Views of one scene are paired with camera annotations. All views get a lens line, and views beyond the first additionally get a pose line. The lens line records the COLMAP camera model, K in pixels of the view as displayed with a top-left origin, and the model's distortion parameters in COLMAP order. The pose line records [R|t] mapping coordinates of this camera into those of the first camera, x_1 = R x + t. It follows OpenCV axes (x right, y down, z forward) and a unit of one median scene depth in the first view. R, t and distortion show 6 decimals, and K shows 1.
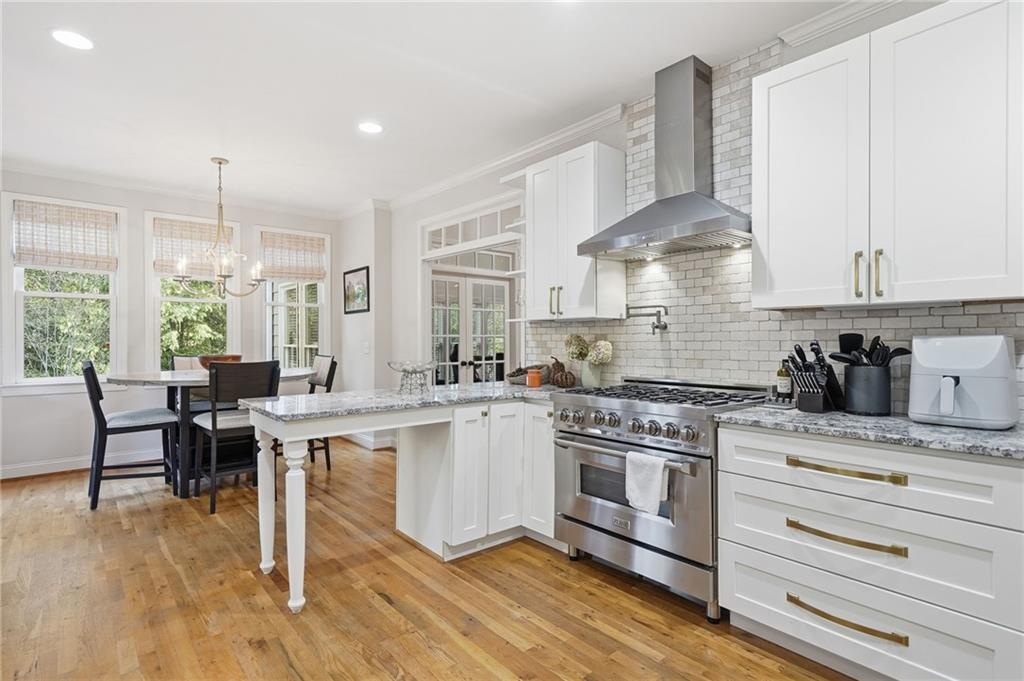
lens RADIAL K [[512.0, 0, 507.8], [0, 512.0, 339.5], [0, 0, 1]] dist [0.013435, 0.001644]
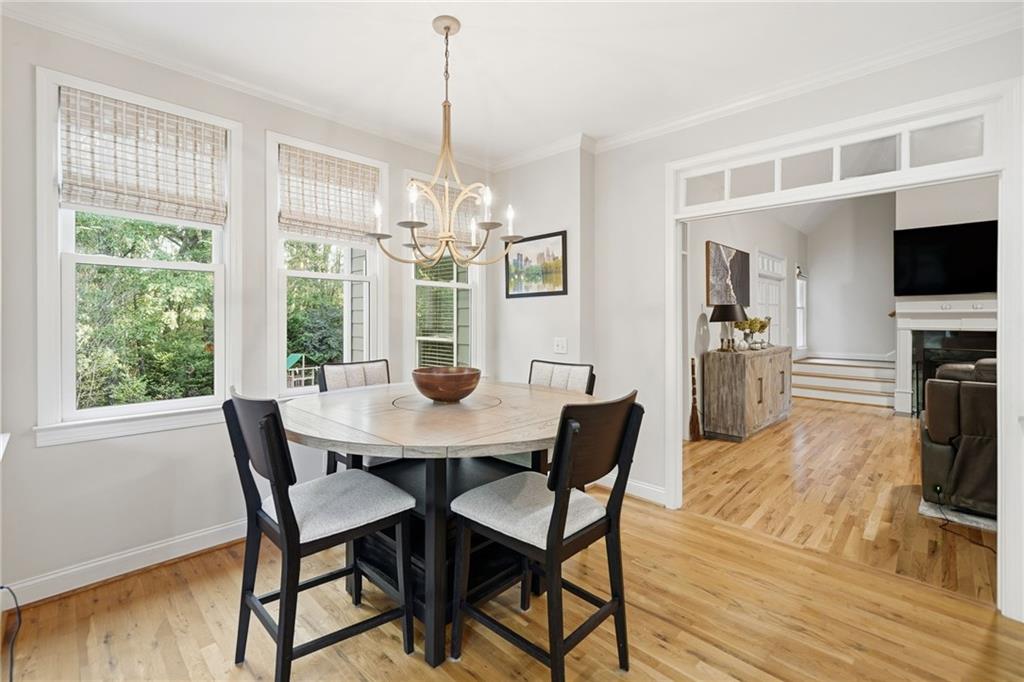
lens RADIAL K [[449.7, 0, 494.3], [0, 449.7, 320.8], [0, 0, 1]] dist [0.002207, 0.000307]
pose [[0.996678, 0.002502, 0.081406, -0.485586], [-0.002537, 0.999997, 0.000332, -0.021079], [-0.081405, -0.000537, 0.996681, 0.446428]]
